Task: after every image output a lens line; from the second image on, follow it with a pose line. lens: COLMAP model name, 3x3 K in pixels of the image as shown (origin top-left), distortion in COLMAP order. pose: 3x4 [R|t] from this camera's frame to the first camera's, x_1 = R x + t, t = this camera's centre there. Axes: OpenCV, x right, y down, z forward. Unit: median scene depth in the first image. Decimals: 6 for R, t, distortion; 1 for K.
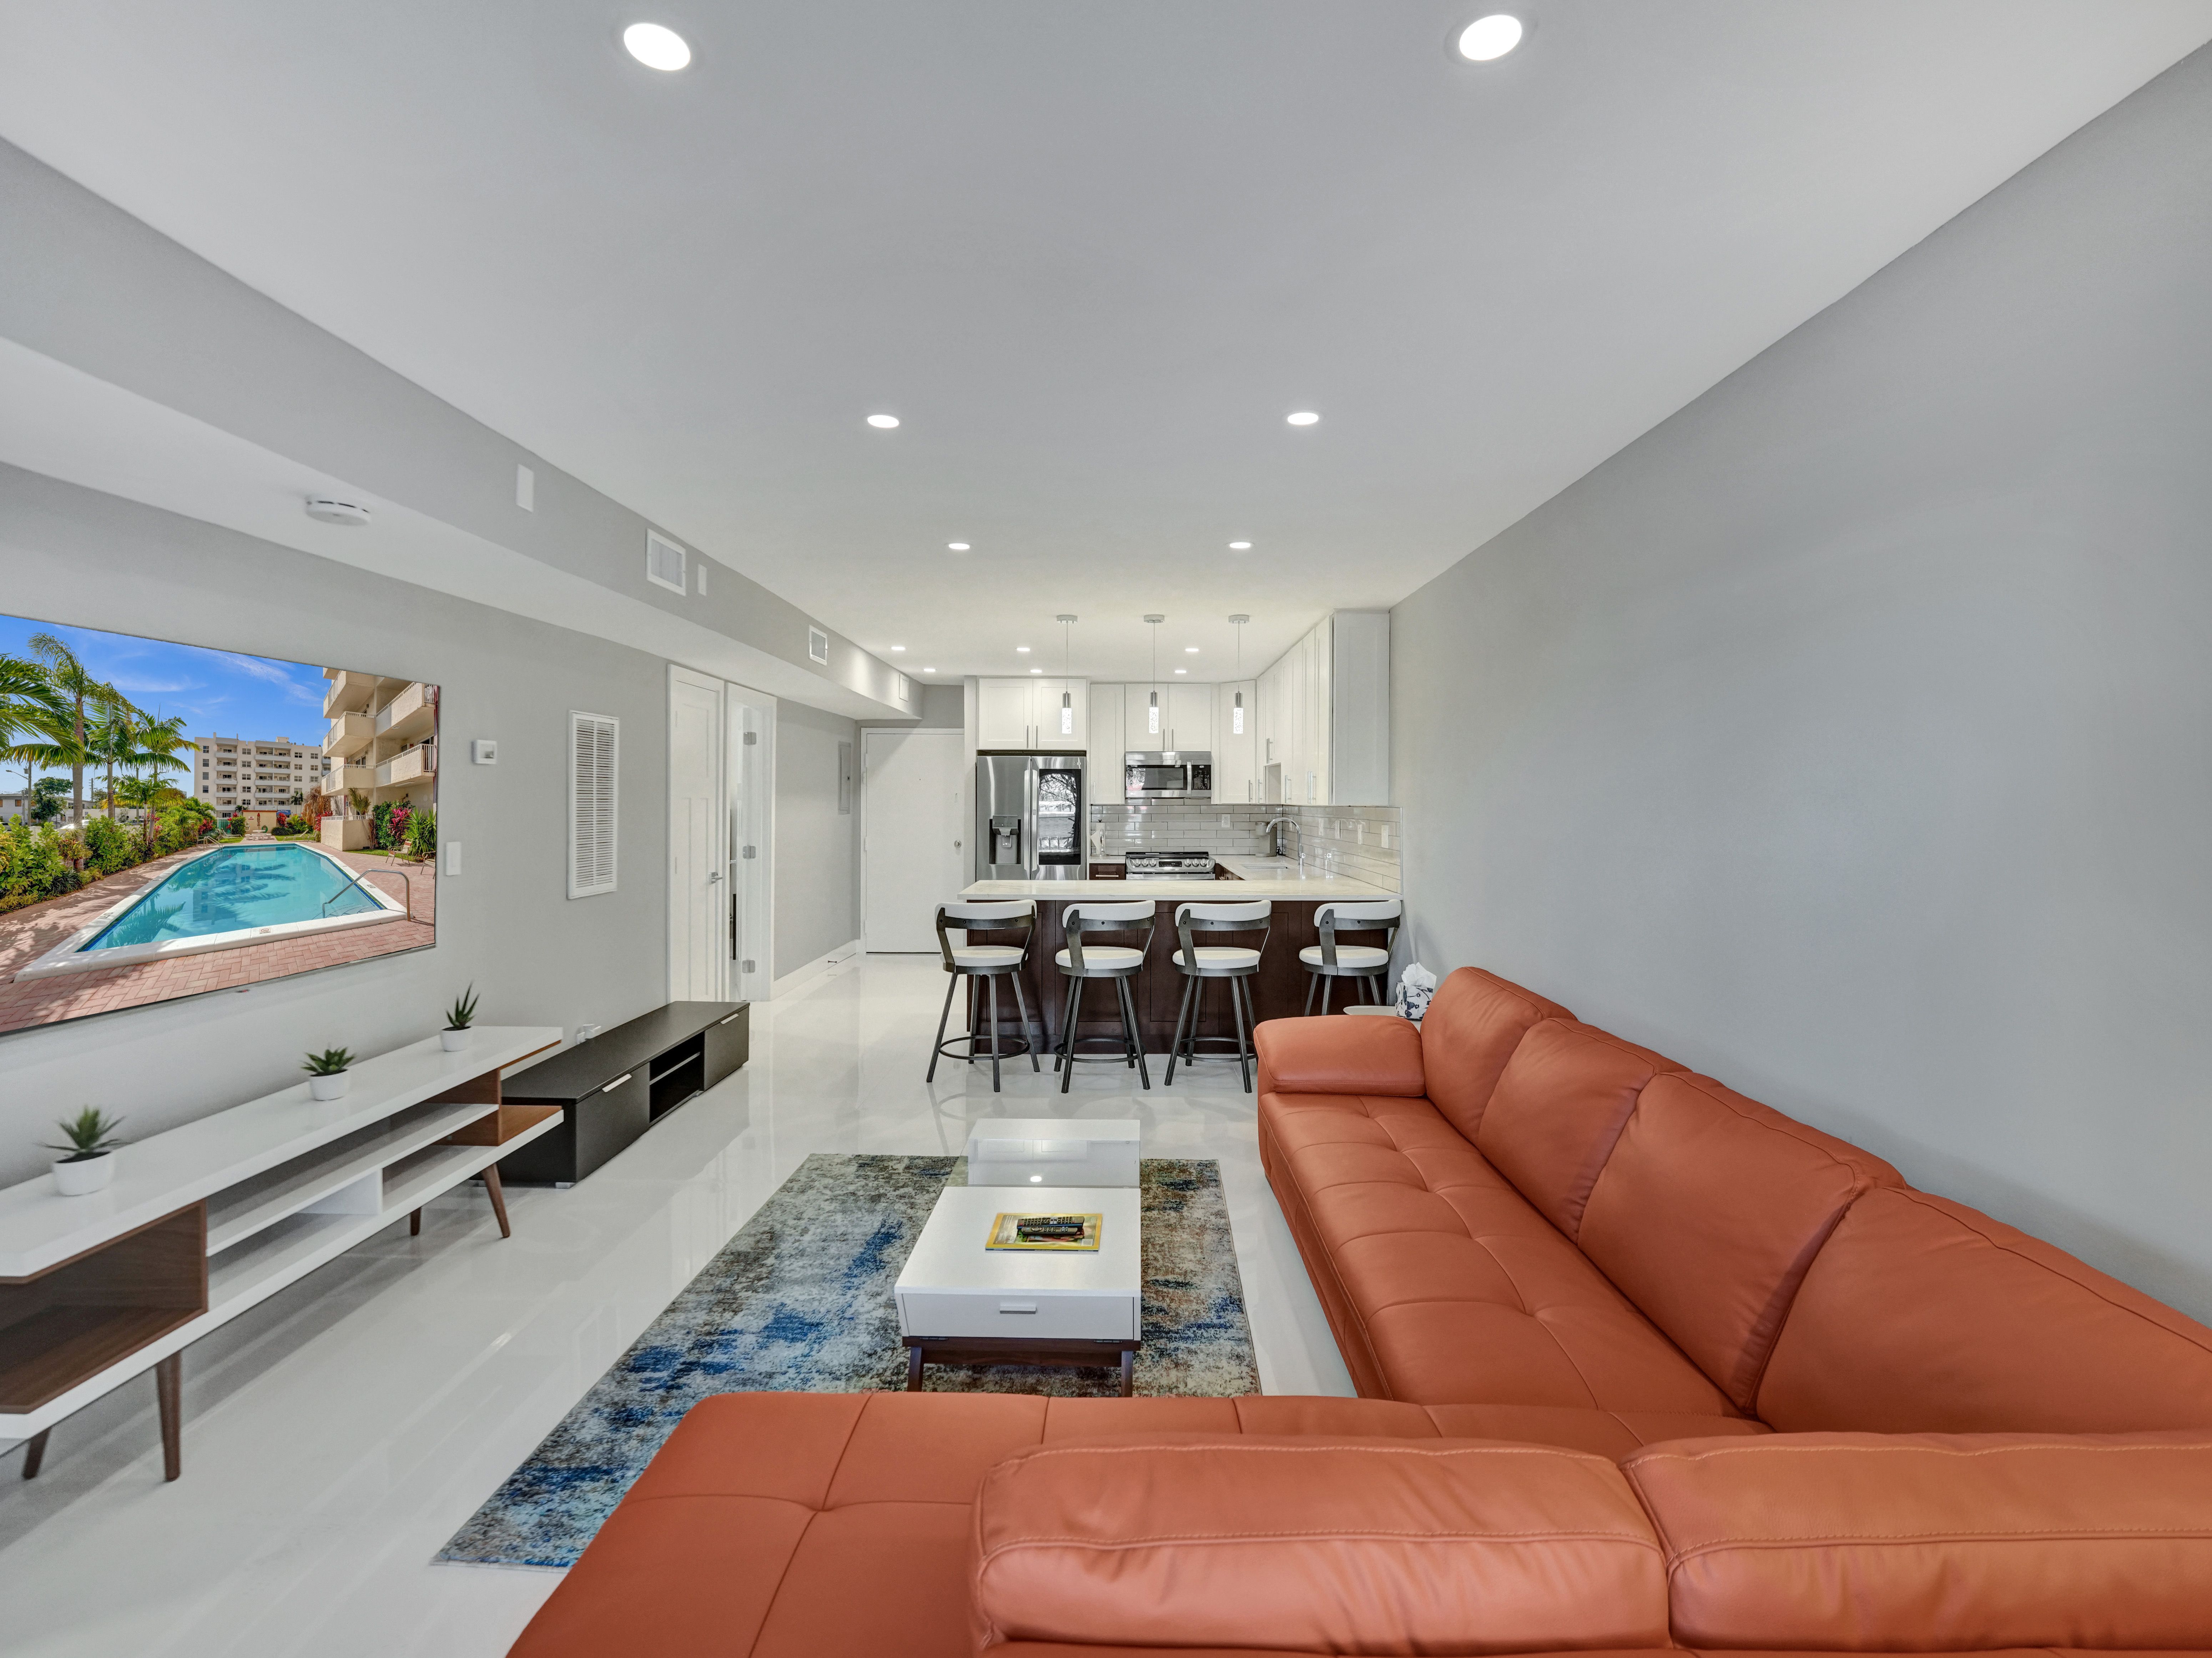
lens RADIAL K [[1029.0, 0, 1103.5], [0, 1029.0, 798.1], [0, 0, 1]] dist [-0.022752, -0.000452]
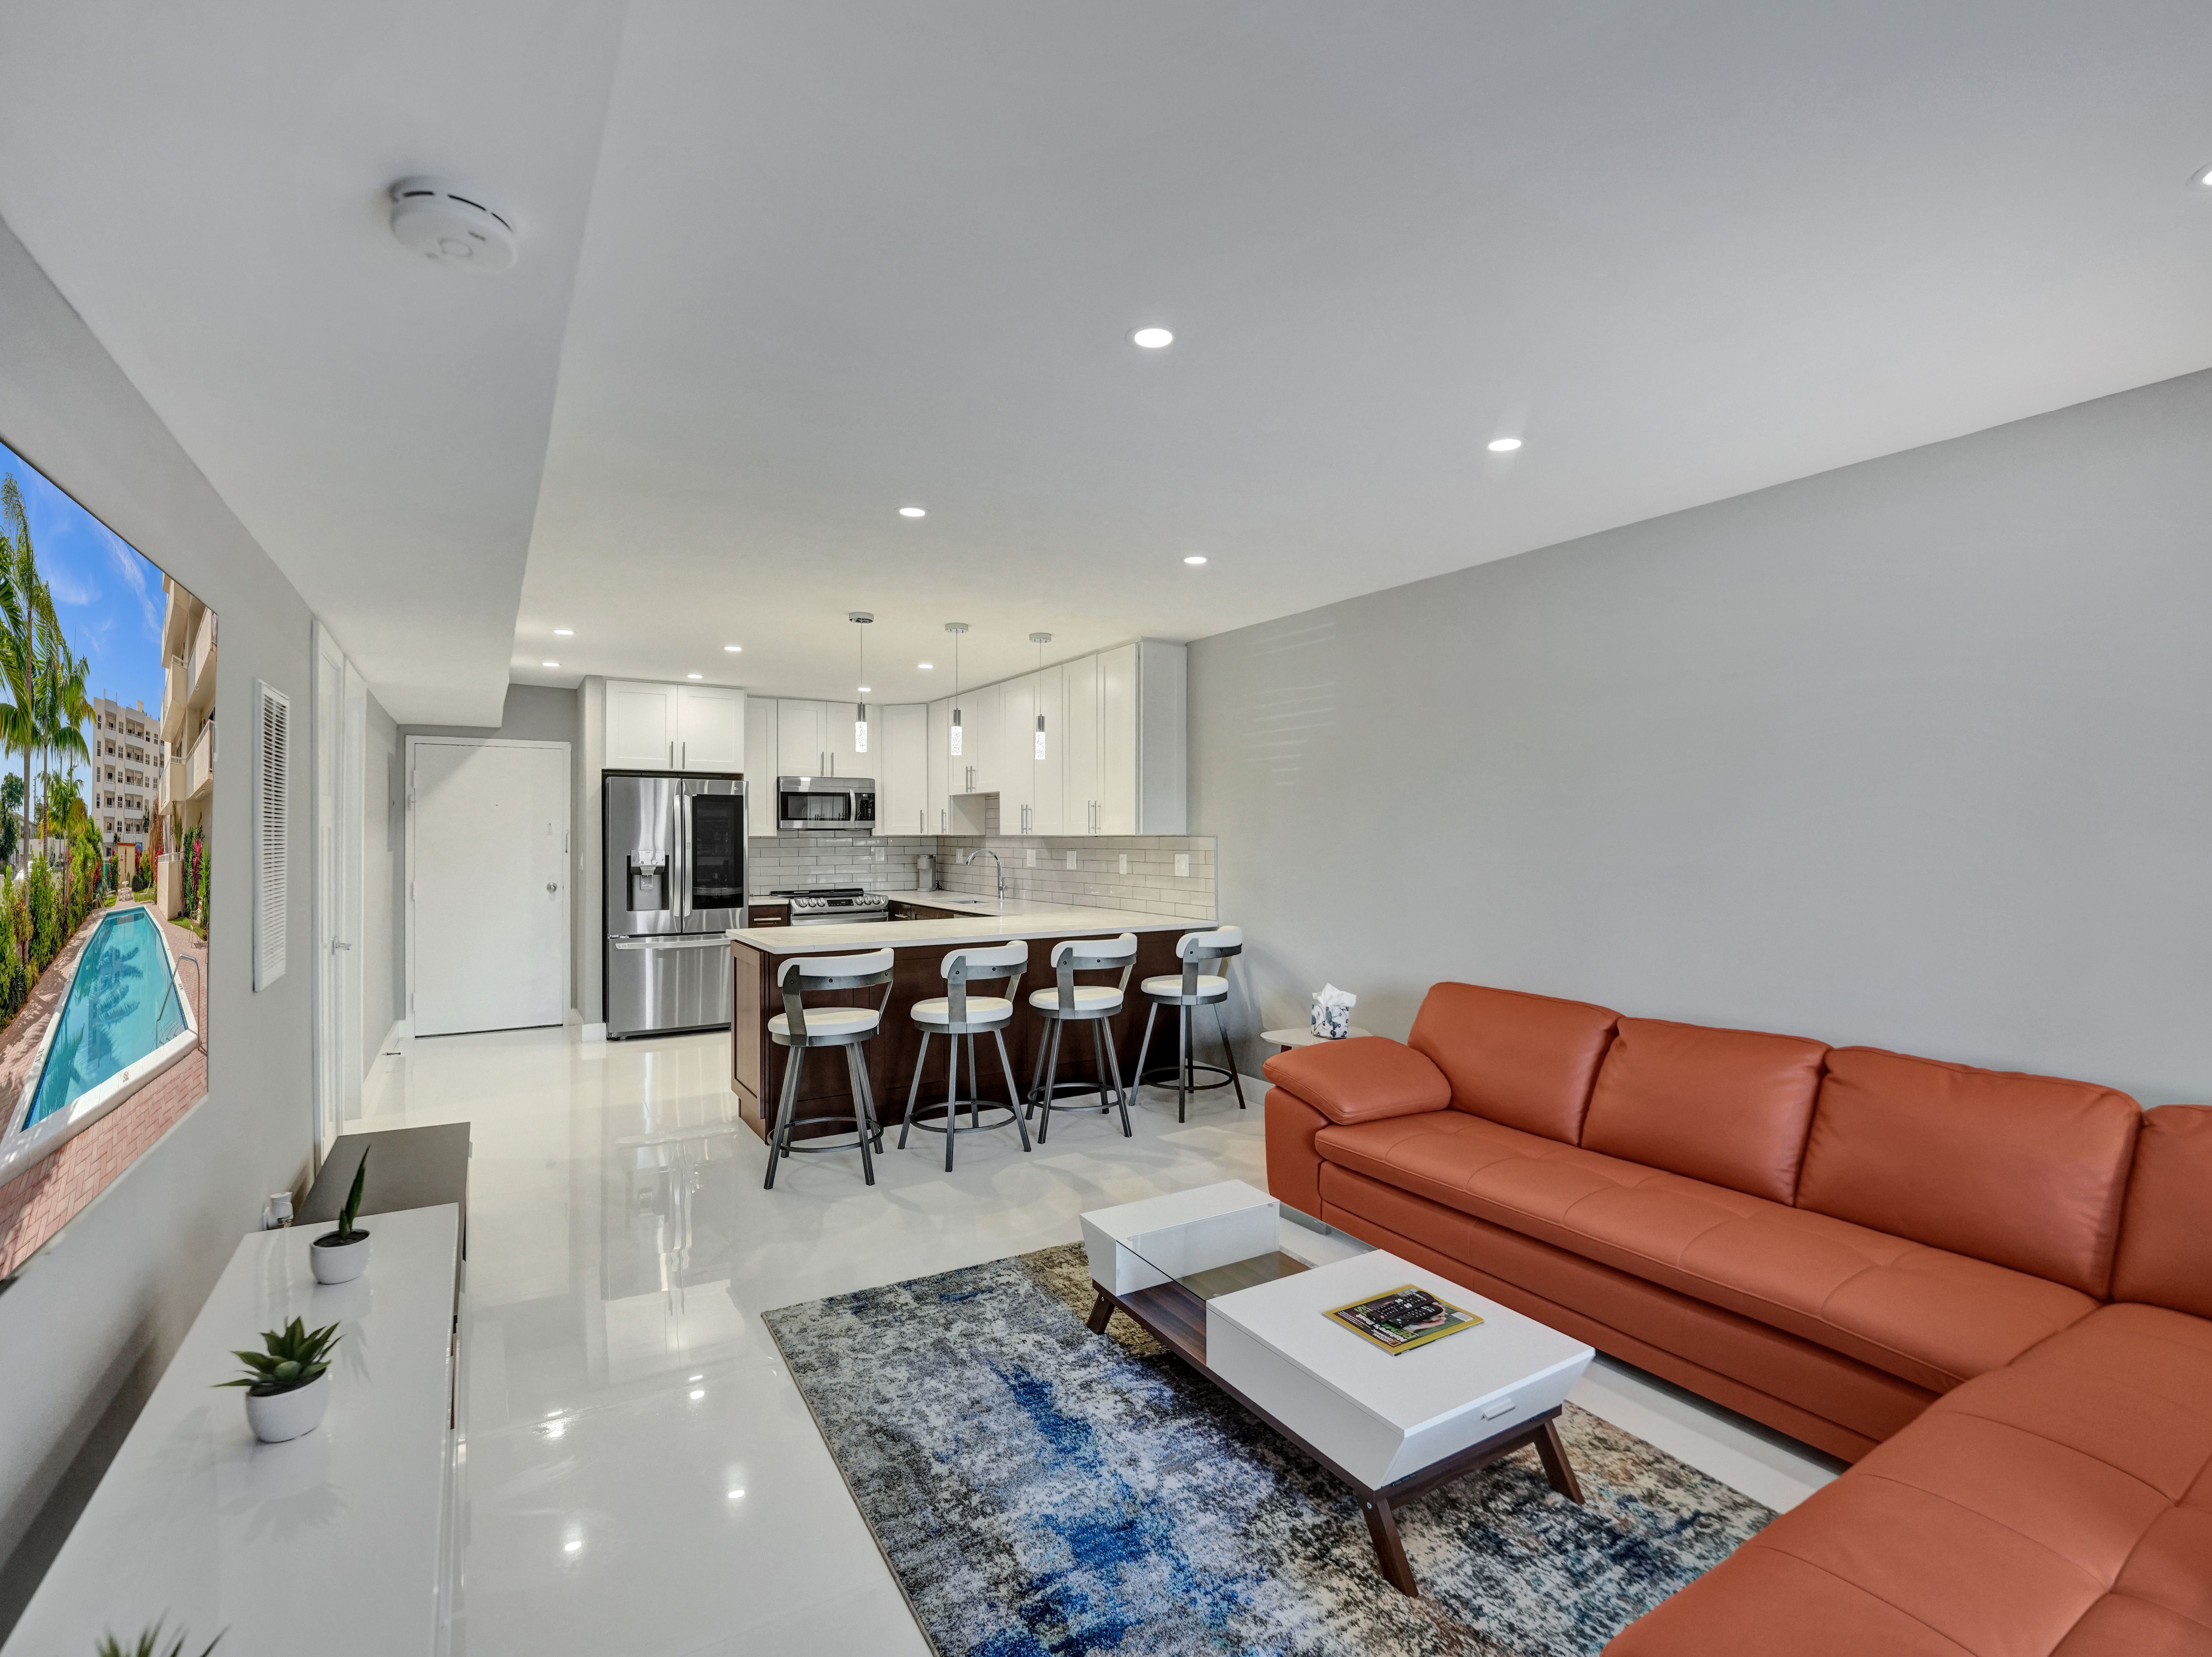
lens RADIAL K [[1023.9, 0, 1113.6], [0, 1023.9, 830.1], [0, 0, 1]] dist [-0.025543, -0.000416]
pose [[0.841333, -0.000151, 0.540517, -0.552305], [0.001379, 0.999997, -0.001867, 0.006592], [-0.540515, 0.002316, 0.841331, 0.305408]]
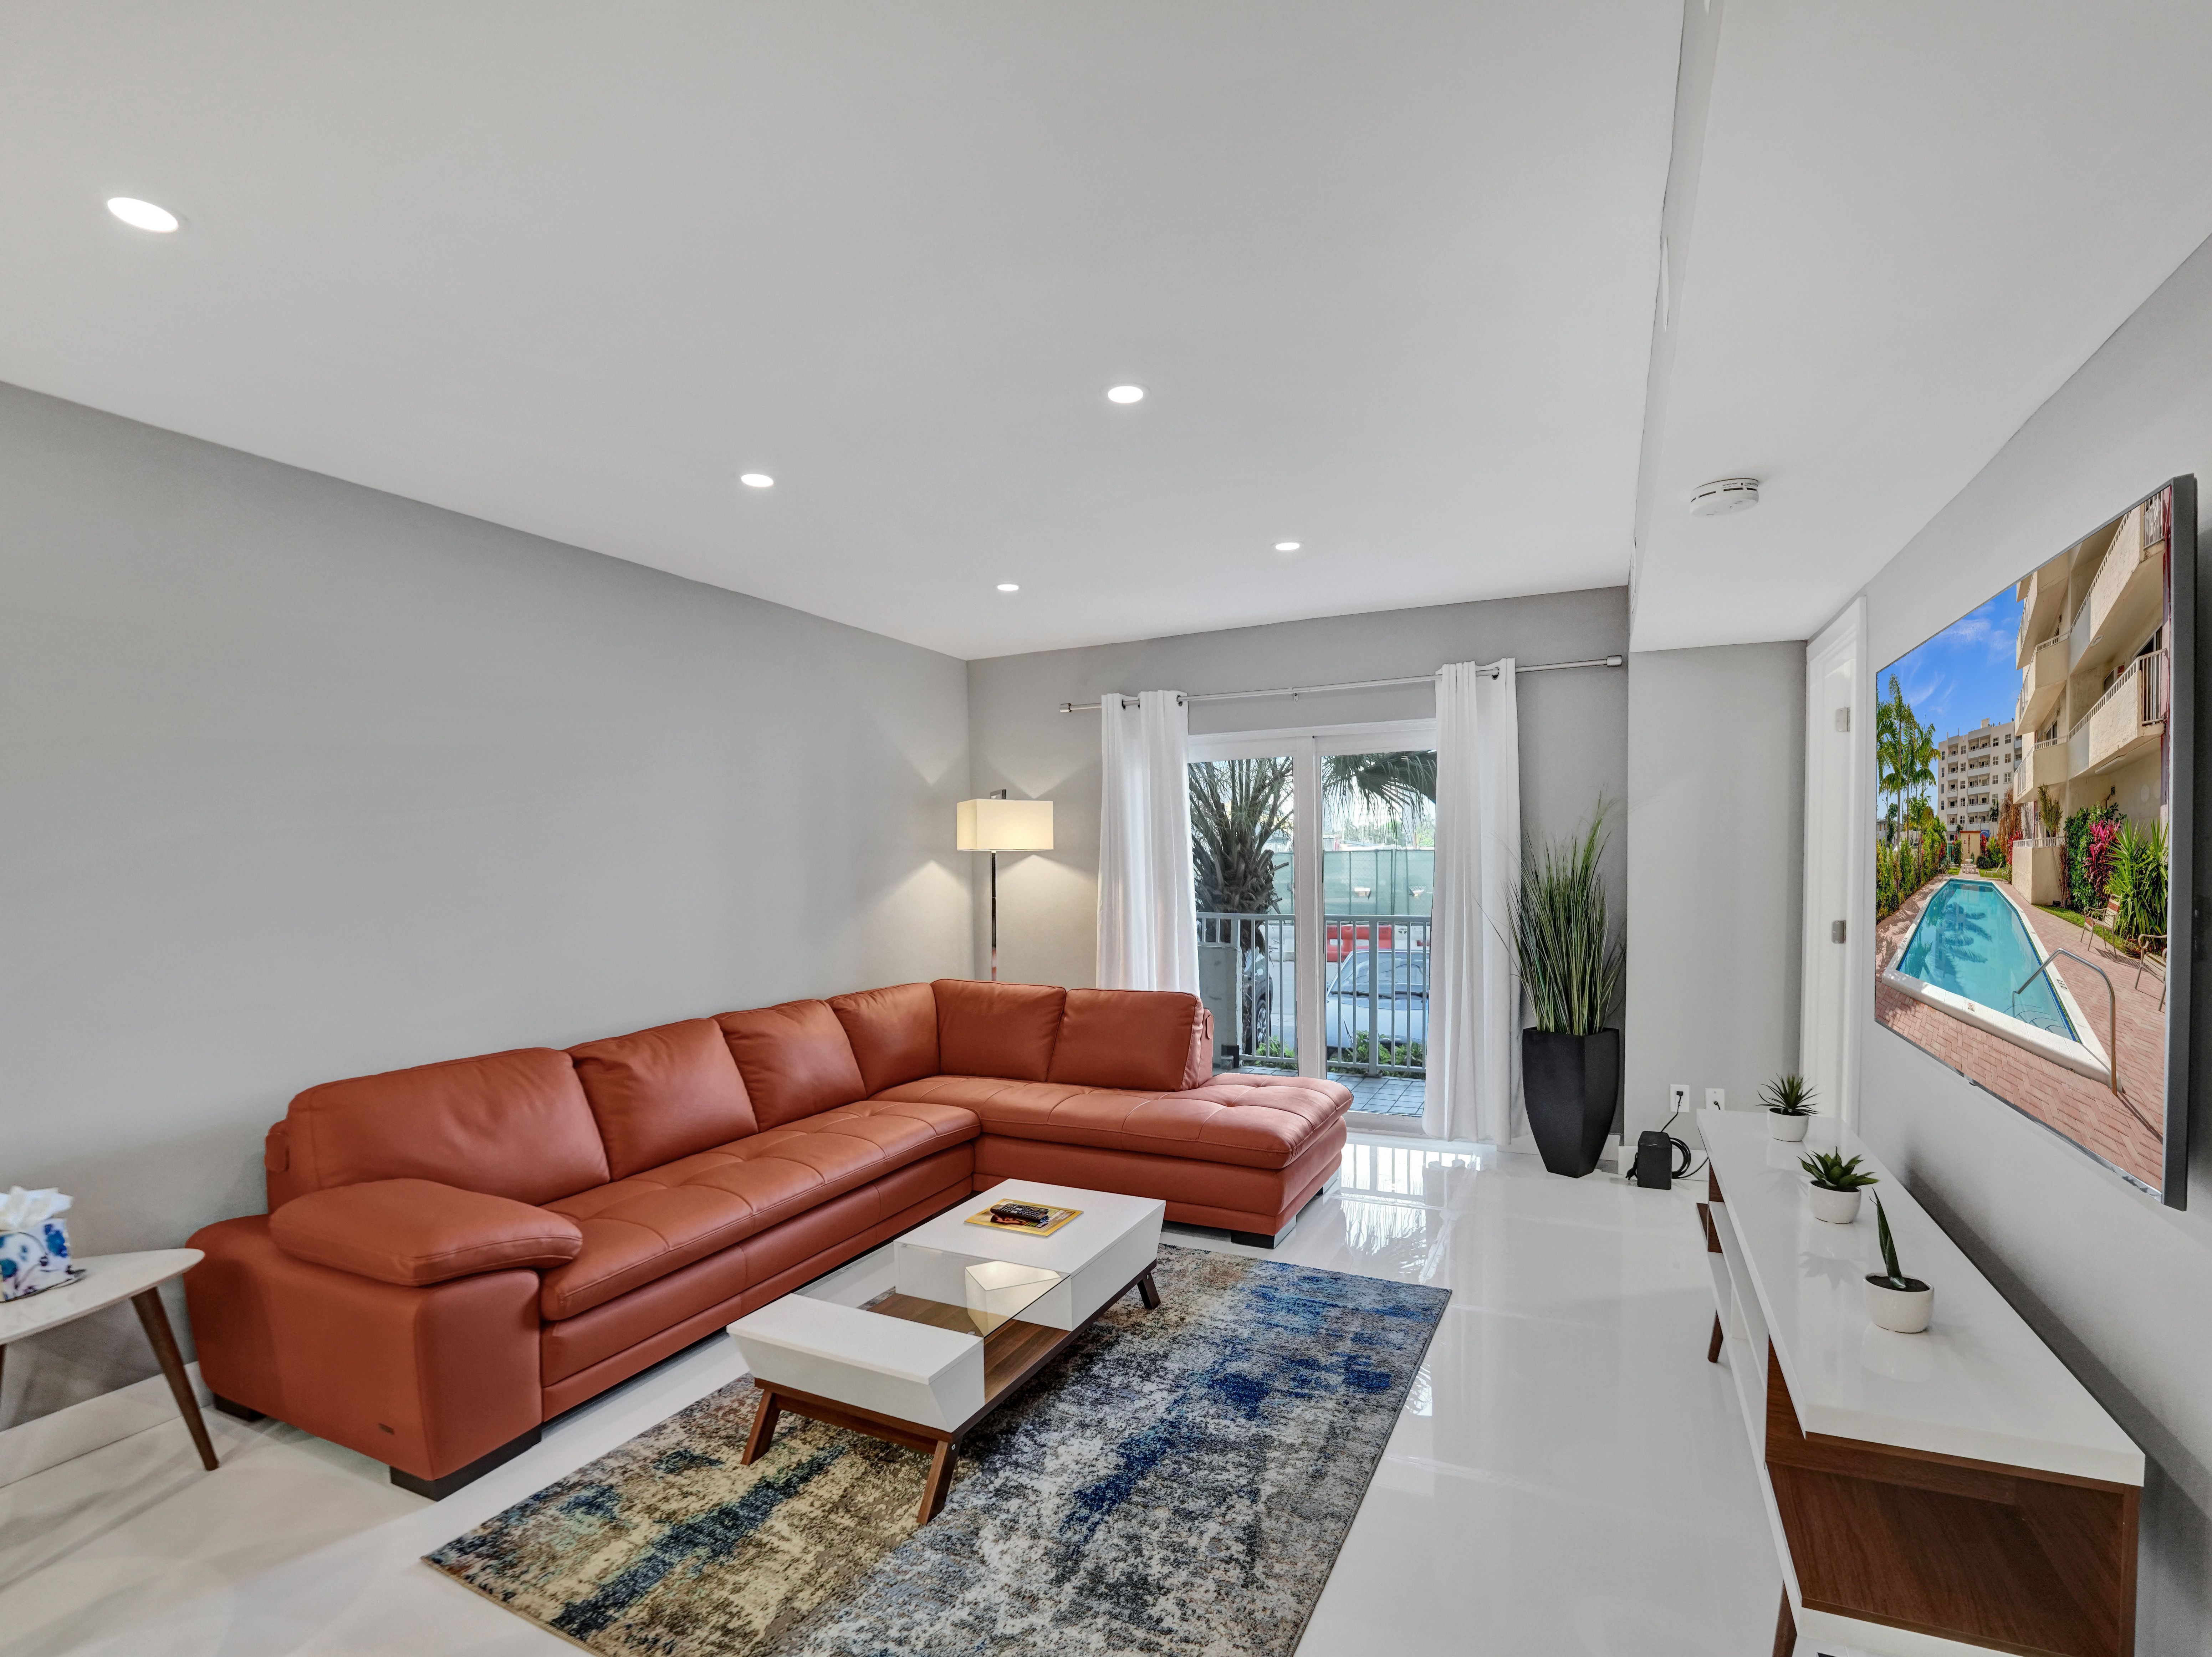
lens RADIAL K [[1048.0, 0, 1109.1], [0, 1048.0, 924.9], [0, 0, 1]] dist [-0.015773, -0.000120]
pose [[-0.916169, -0.008447, 0.400704, -0.467787], [0.016758, 0.998096, 0.059357, 0.019976], [-0.400443, 0.061096, -0.914283, 1.539370]]
